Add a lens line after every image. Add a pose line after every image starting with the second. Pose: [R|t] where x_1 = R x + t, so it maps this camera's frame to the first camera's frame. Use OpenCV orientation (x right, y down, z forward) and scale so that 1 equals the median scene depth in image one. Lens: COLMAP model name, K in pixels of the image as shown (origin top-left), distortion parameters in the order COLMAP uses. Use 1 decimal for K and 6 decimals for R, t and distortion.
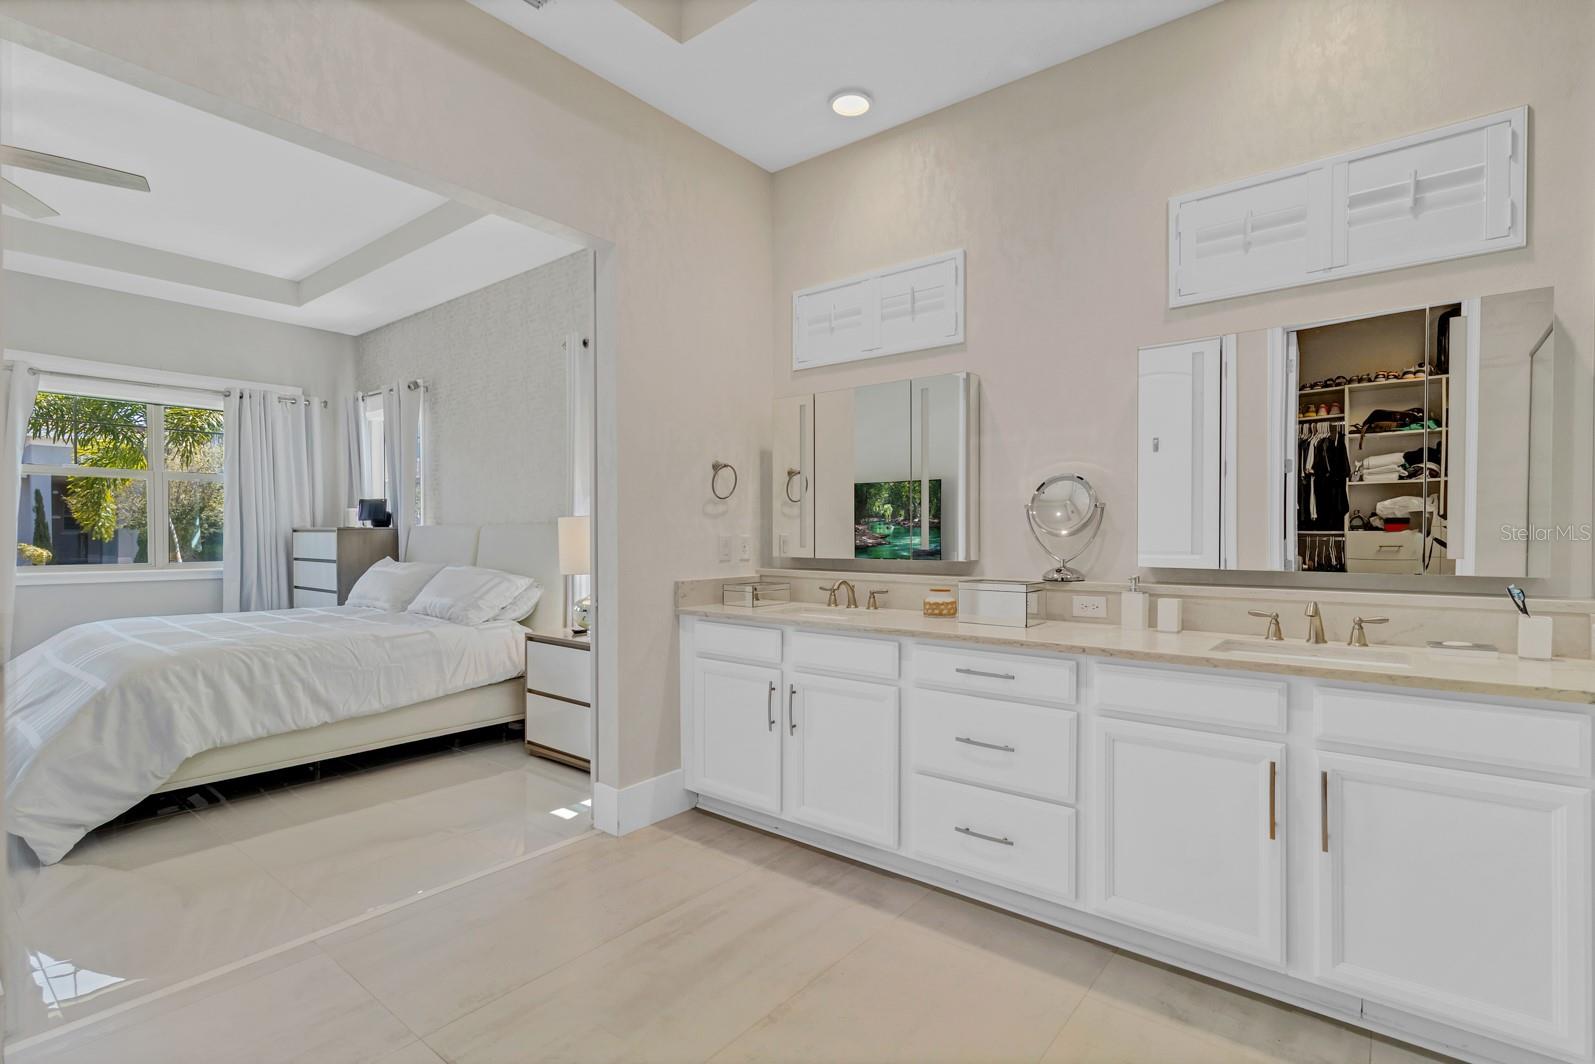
lens RADIAL K [[749.4, 0, 799.2], [0, 749.4, 534.7], [0, 0, 1]] dist [-0.003278, 0.000074]
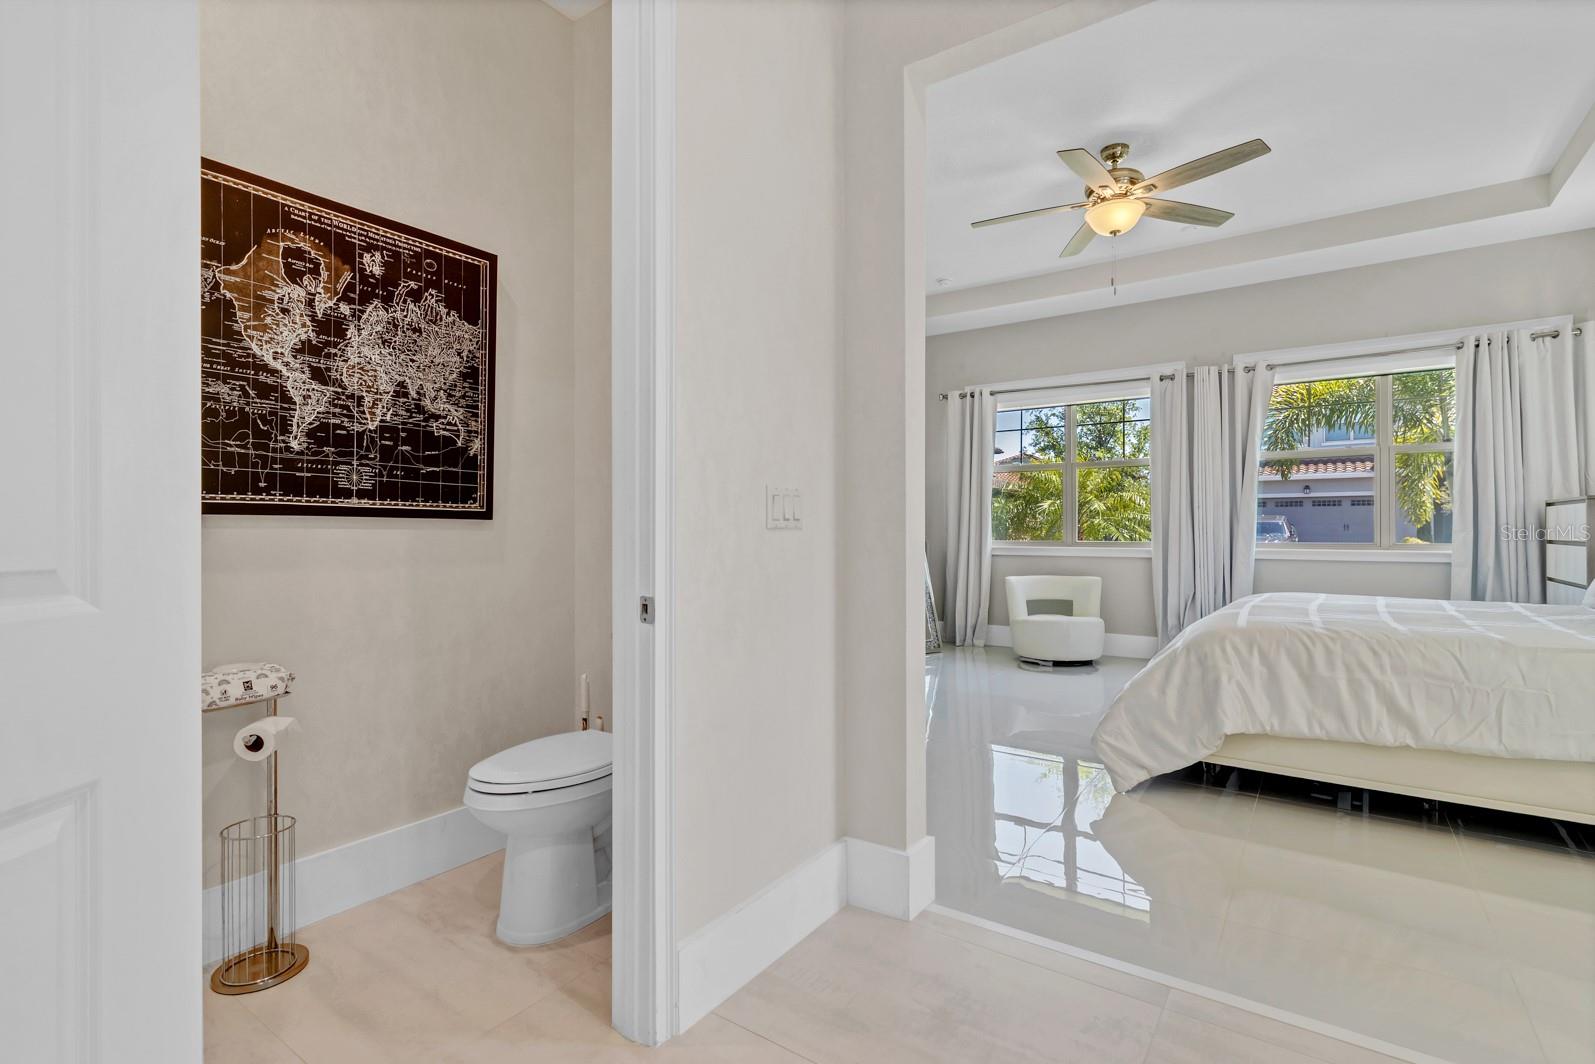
lens RADIAL K [[749.4, 0, 798.0], [0, 749.4, 524.1], [0, 0, 1]] dist [-0.003278, 0.000074]
pose [[0.054937, -0.008319, -0.998455, 0.077669], [0.000850, 0.999965, -0.008285, 0.038773], [0.998489, -0.000393, 0.054942, 0.373549]]
